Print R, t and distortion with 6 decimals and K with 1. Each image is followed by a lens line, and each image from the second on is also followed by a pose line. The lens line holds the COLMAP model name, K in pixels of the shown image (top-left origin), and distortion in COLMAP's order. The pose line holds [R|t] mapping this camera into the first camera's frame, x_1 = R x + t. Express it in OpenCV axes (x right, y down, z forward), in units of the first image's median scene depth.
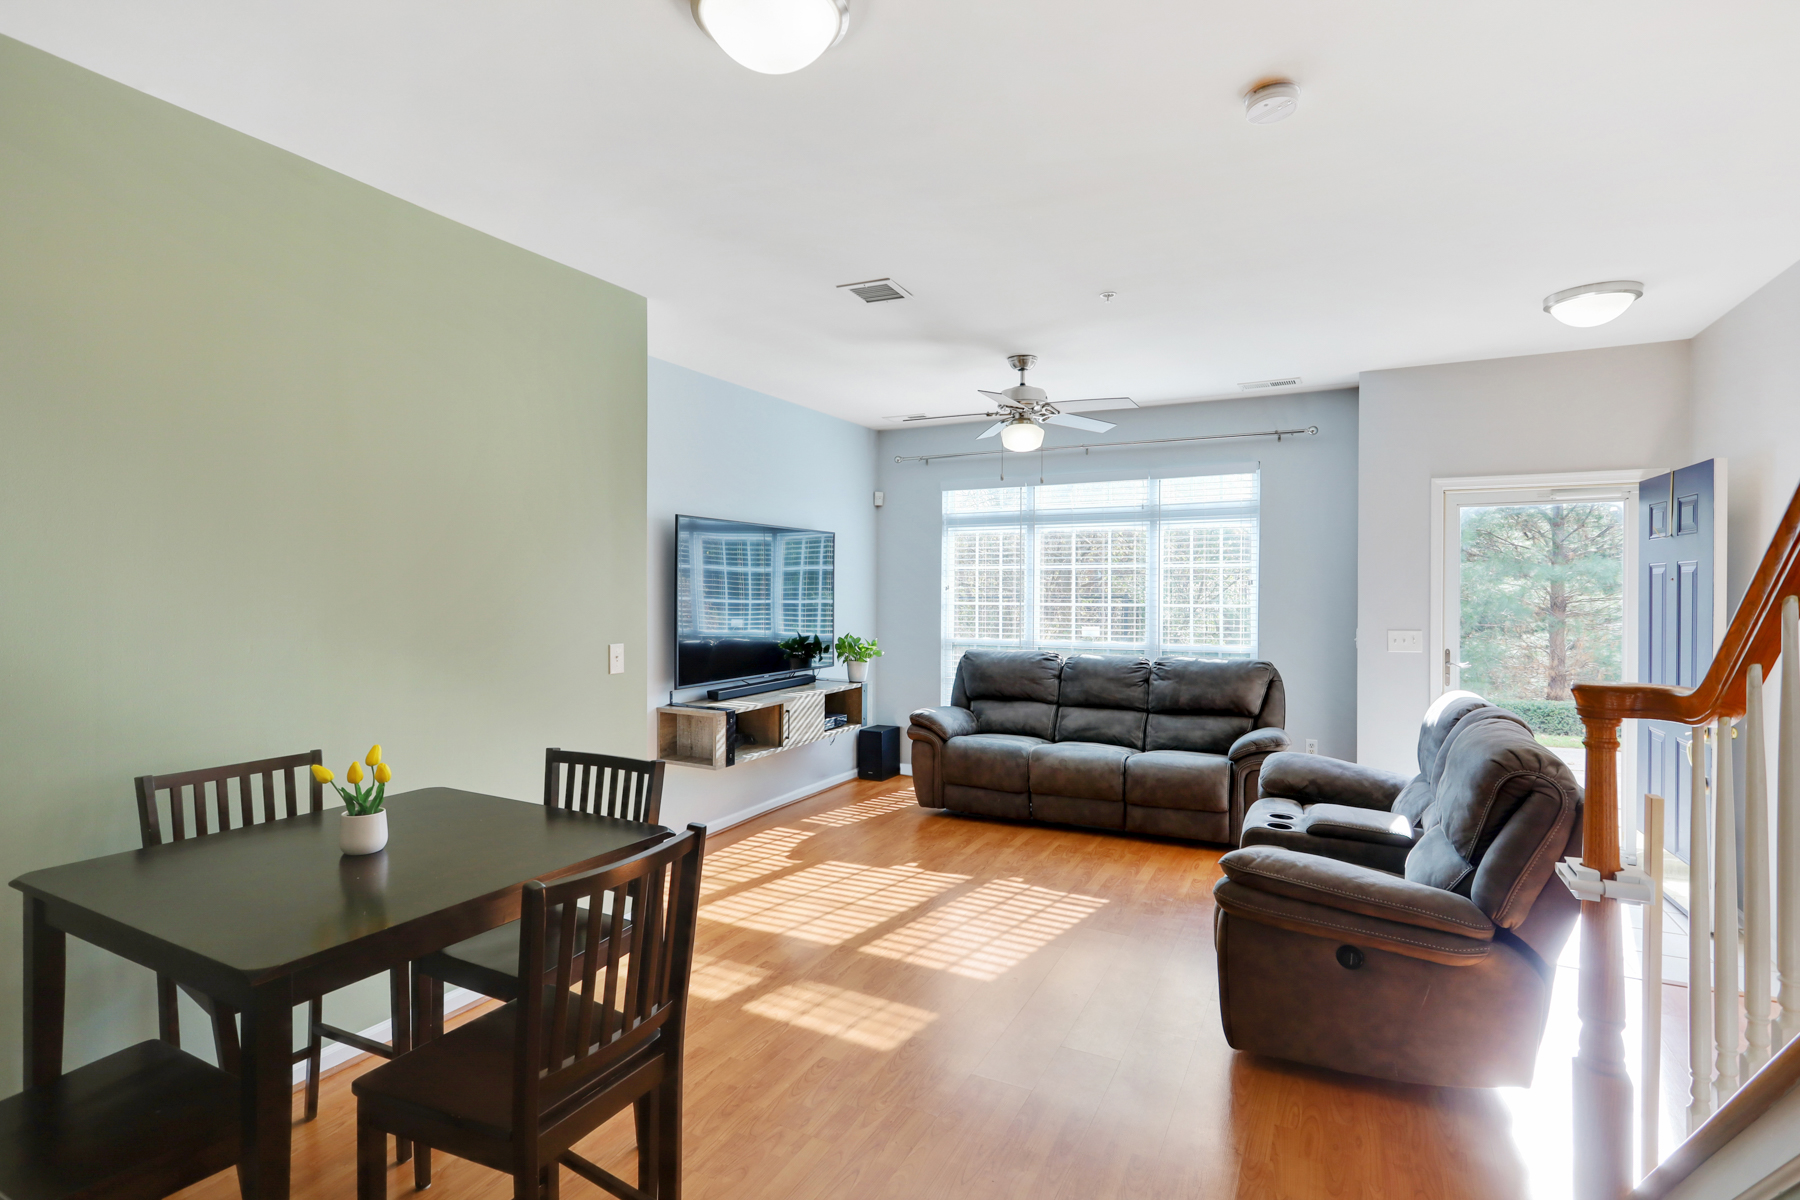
lens RADIAL K [[873.4, 0, 903.0], [0, 873.4, 588.3], [0, 0, 1]] dist [-0.008977, 0.004397]
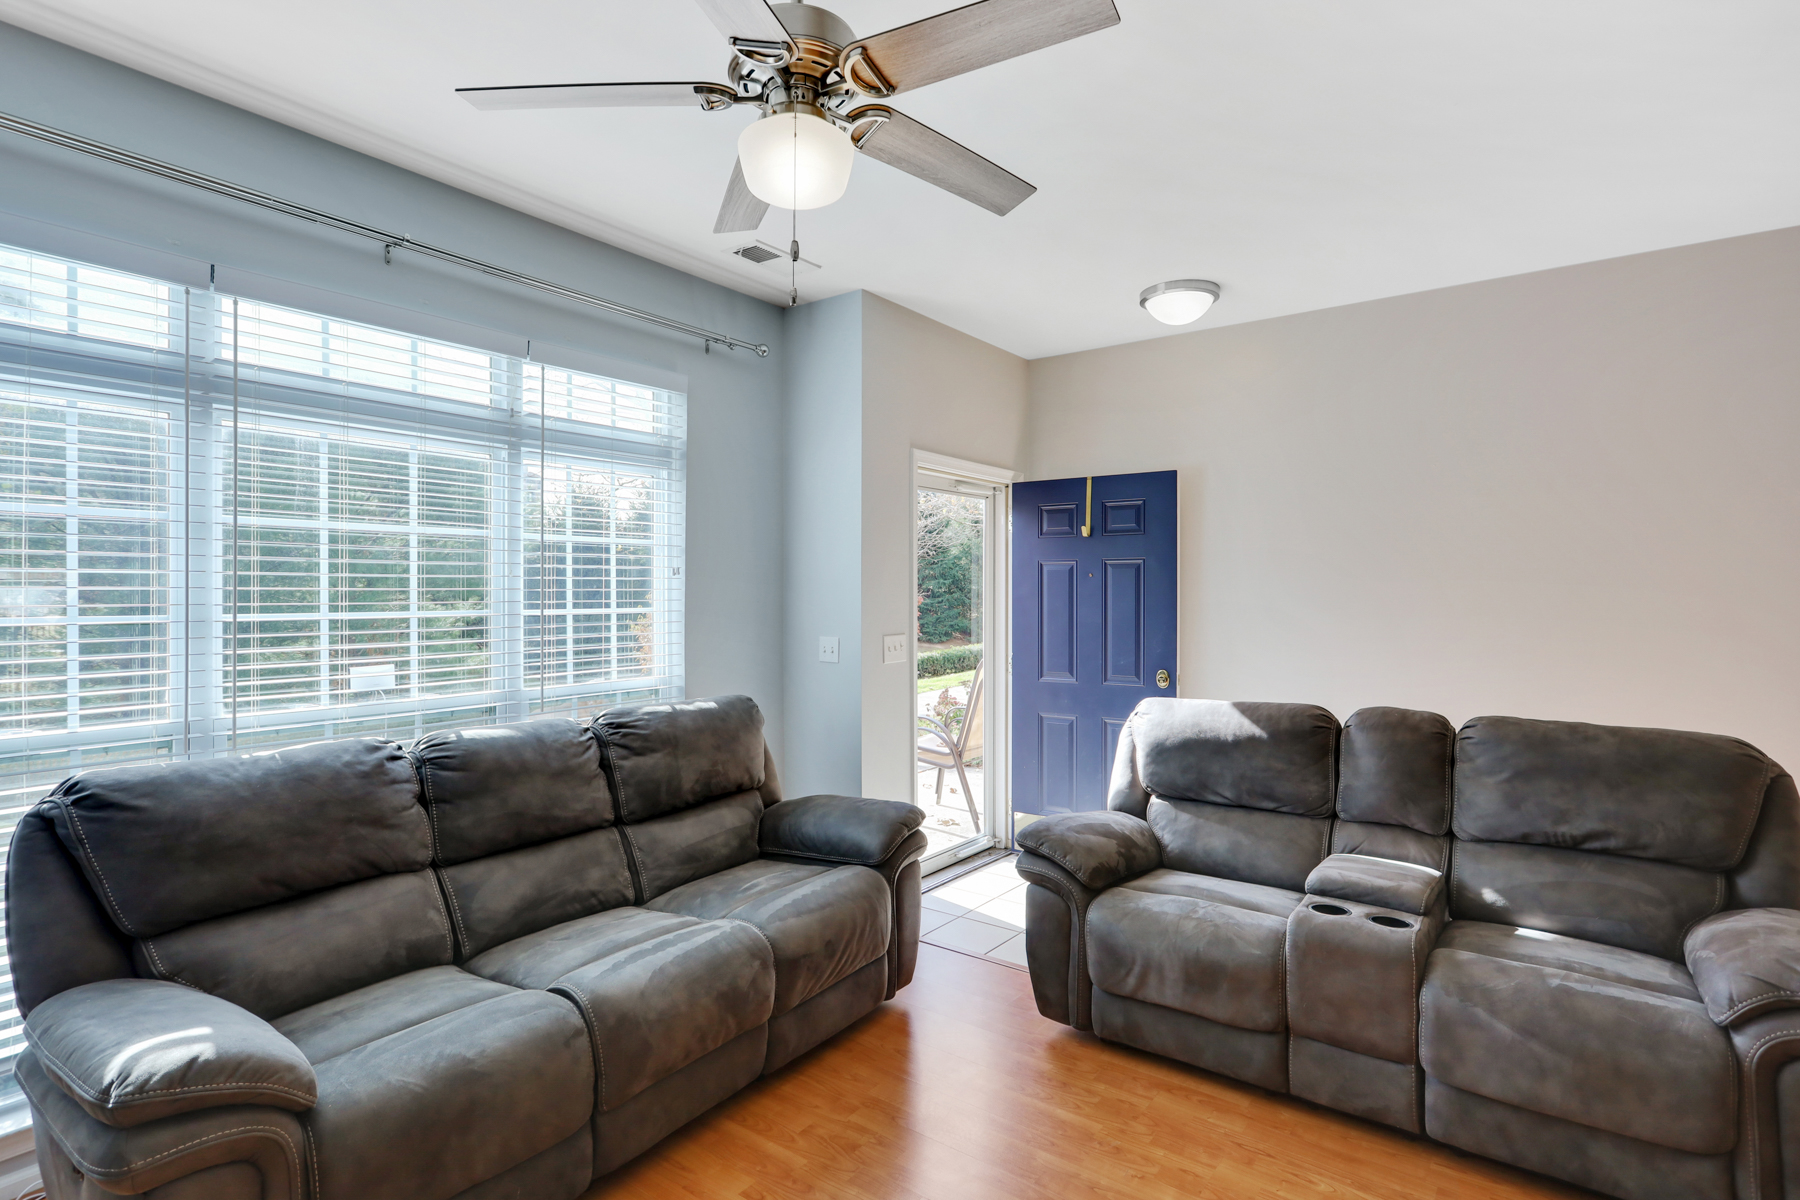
lens RADIAL K [[873.4, 0, 889.8], [0, 873.4, 605.6], [0, 0, 1]] dist [-0.008977, 0.004397]
pose [[0.185655, -0.013440, 0.982523, -0.189869], [0.001949, 0.999910, 0.013309, 0.009856], [-0.982613, -0.000556, 0.185664, 0.788658]]
